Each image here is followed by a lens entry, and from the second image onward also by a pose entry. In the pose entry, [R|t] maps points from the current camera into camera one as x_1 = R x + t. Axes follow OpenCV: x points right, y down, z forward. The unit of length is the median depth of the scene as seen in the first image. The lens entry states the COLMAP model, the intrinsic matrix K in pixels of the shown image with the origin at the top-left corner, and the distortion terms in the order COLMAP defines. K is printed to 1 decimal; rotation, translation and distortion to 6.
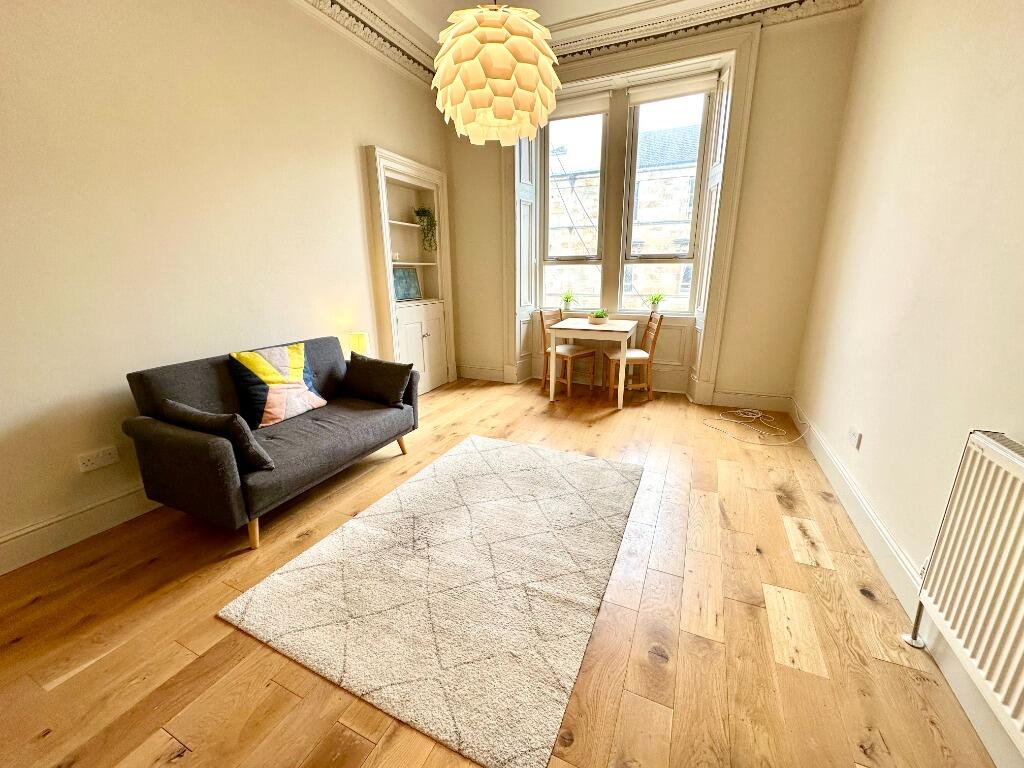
lens RADIAL K [[408.6, 0, 512.0], [0, 408.6, 384.0], [0, 0, 1]] dist [0.000189, -0.000069]
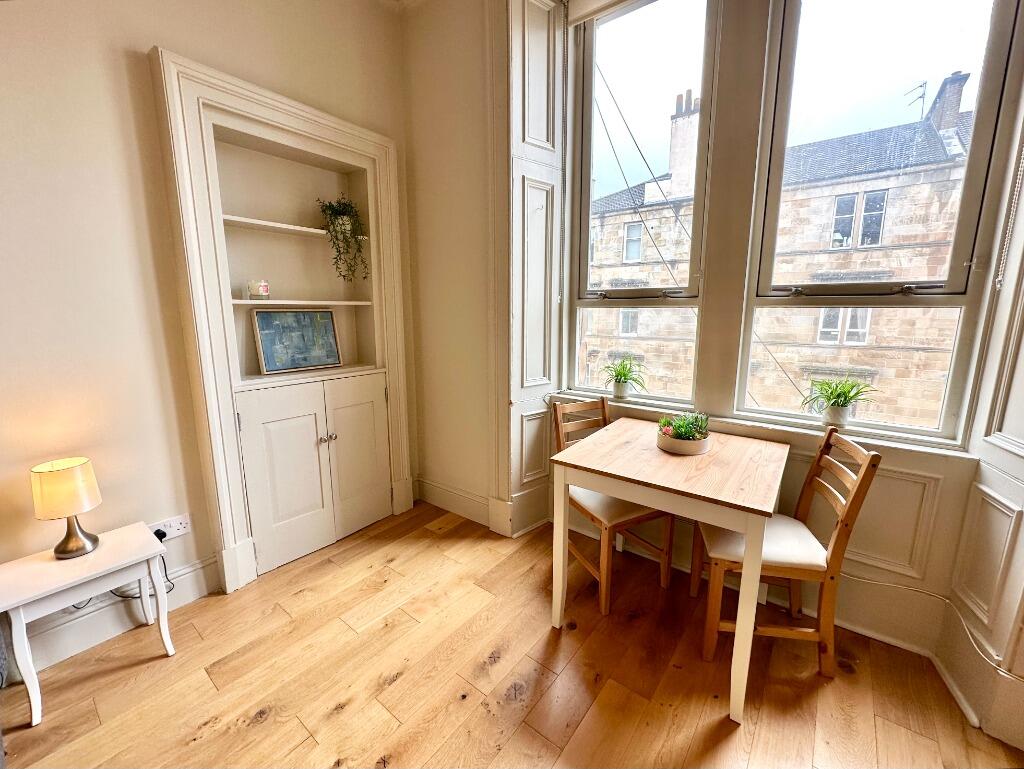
lens RADIAL K [[416.1, 0, 512.0], [0, 416.1, 384.5], [0, 0, 1]] dist [-0.001334, -0.000340]
pose [[0.972669, 0.051058, -0.226512, 0.133349], [-0.071343, 0.994052, -0.082287, -0.162408], [0.220963, 0.096199, 0.970526, 0.541039]]
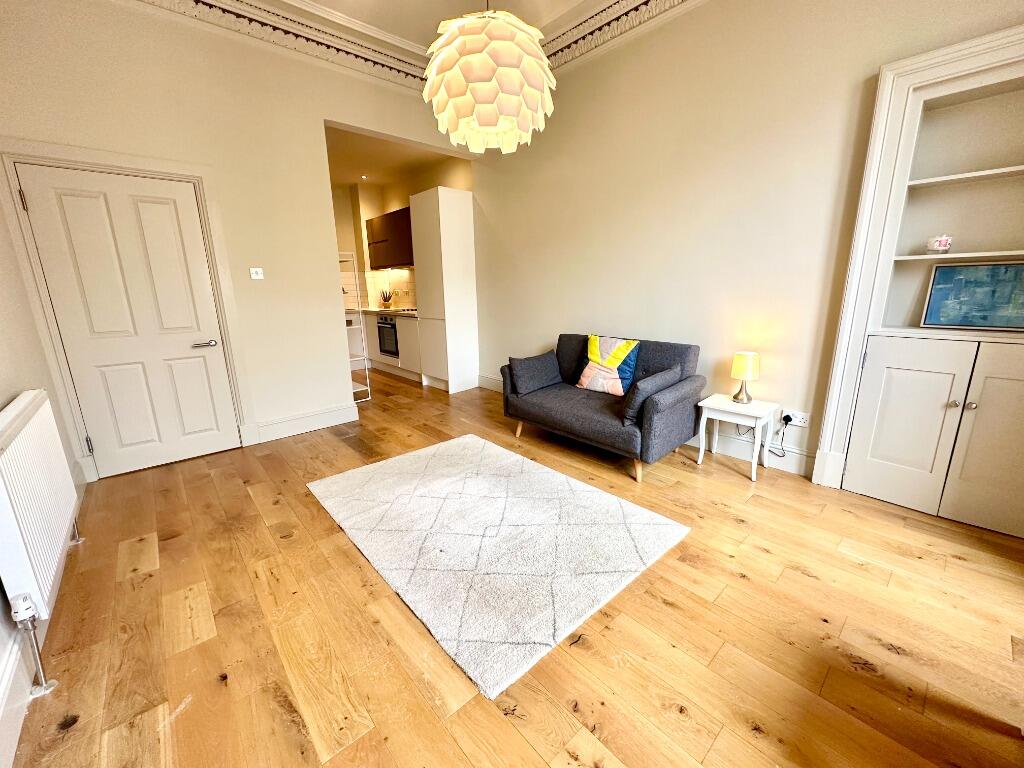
lens RADIAL K [[408.6, 0, 512.0], [0, 408.6, 384.0], [0, 0, 1]] dist [0.000189, -0.000069]
pose [[-0.400814, 0.225697, -0.887924, 0.420115], [-0.224280, 0.915519, 0.333952, -0.184867], [0.888283, 0.332996, -0.316333, 0.686702]]
